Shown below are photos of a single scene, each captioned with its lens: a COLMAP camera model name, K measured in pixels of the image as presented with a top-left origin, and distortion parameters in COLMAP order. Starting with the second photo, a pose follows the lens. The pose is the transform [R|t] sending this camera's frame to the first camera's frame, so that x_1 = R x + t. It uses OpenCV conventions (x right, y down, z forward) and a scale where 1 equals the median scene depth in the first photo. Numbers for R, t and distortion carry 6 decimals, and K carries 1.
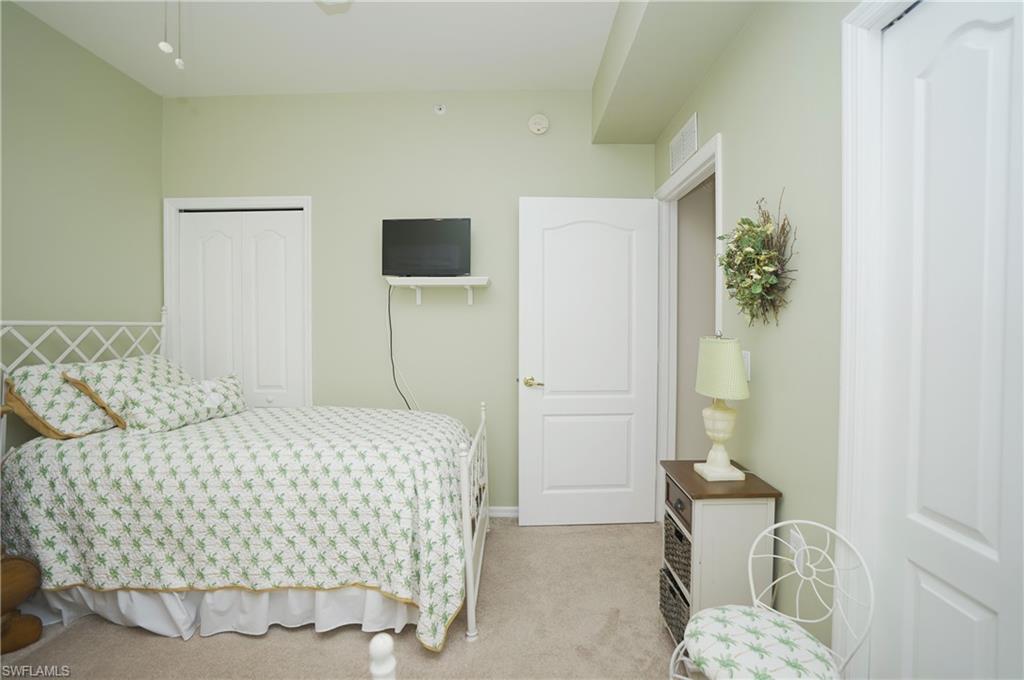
lens RADIAL K [[476.9, 0, 514.3], [0, 476.9, 334.1], [0, 0, 1]] dist [-0.070725, 0.029901]
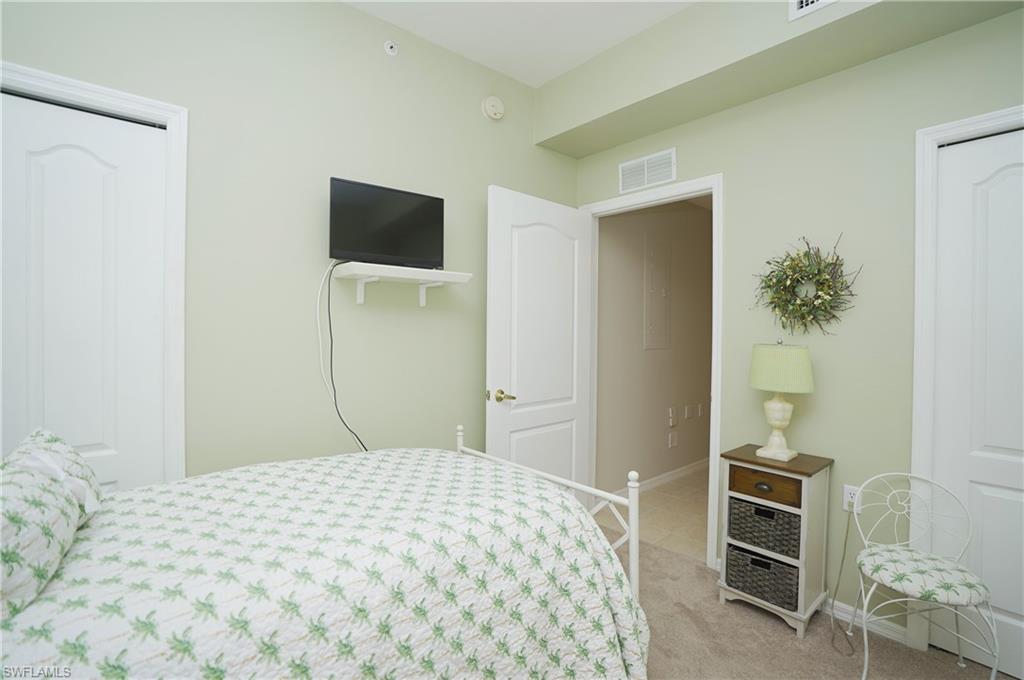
lens RADIAL K [[476.9, 0, 514.3], [0, 476.9, 334.1], [0, 0, 1]] dist [-0.070725, 0.029901]
pose [[0.748992, 0.000235, 0.662579, -0.532109], [0.006248, 0.999953, -0.007417, -0.008398], [-0.662550, 0.009695, 0.748955, 0.321502]]
